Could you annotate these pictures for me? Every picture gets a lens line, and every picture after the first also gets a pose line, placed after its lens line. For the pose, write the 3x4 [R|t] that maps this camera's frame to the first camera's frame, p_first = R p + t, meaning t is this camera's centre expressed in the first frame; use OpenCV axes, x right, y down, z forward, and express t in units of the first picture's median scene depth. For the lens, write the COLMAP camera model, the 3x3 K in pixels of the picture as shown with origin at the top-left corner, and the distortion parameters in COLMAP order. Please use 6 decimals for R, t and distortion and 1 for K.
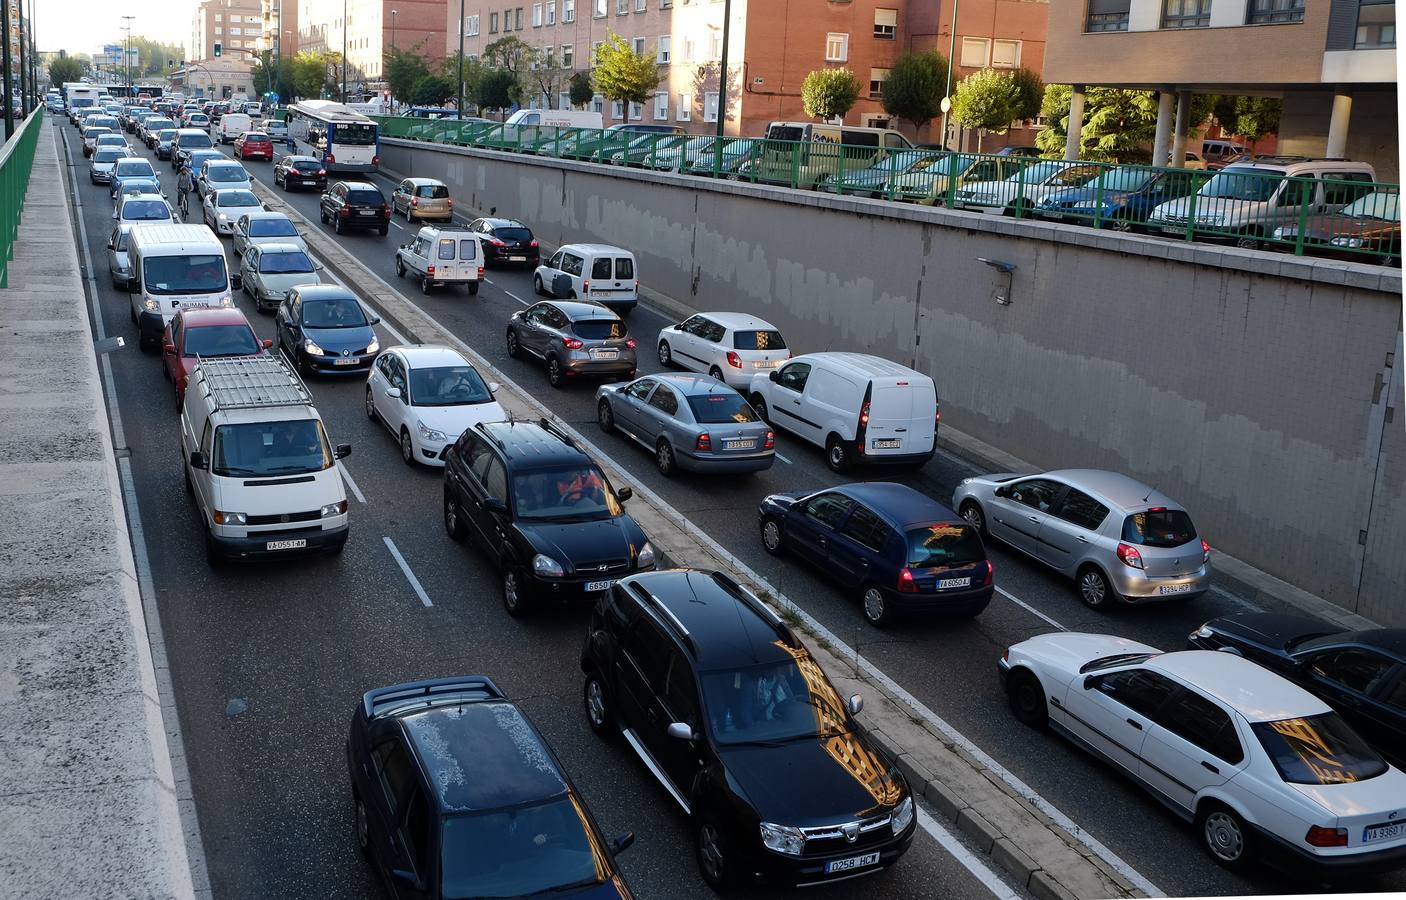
lens RADIAL K [[1416.4, 0, 703.0], [0, 1416.4, 450.0], [0, 0, 1]] dist [-0.035978, 0.013118]
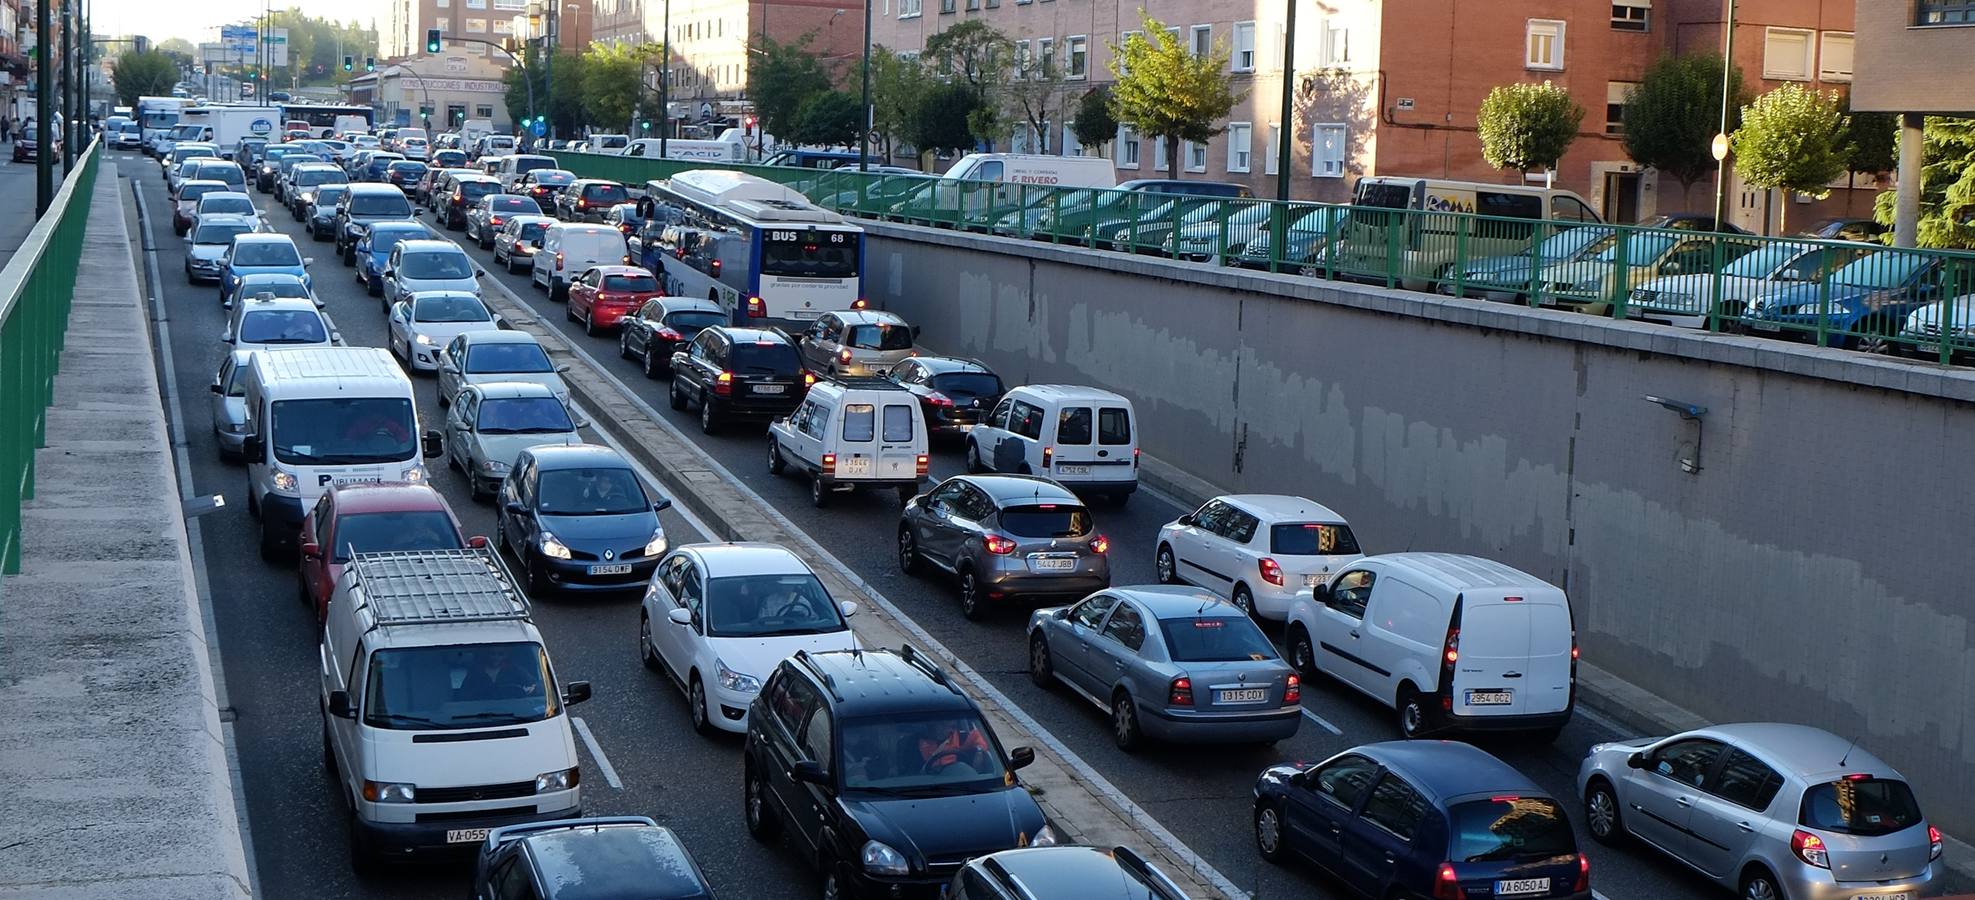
lens RADIAL K [[1800.6, 0, 987.5], [0, 1800.6, 450.0], [0, 0, 1]] dist [-0.003387, -0.015336]
pose [[0.999841, -0.000825, 0.017819, -0.111175], [0.002194, 0.997035, -0.076922, -0.057142], [-0.017703, 0.076949, 0.996878, 0.246456]]
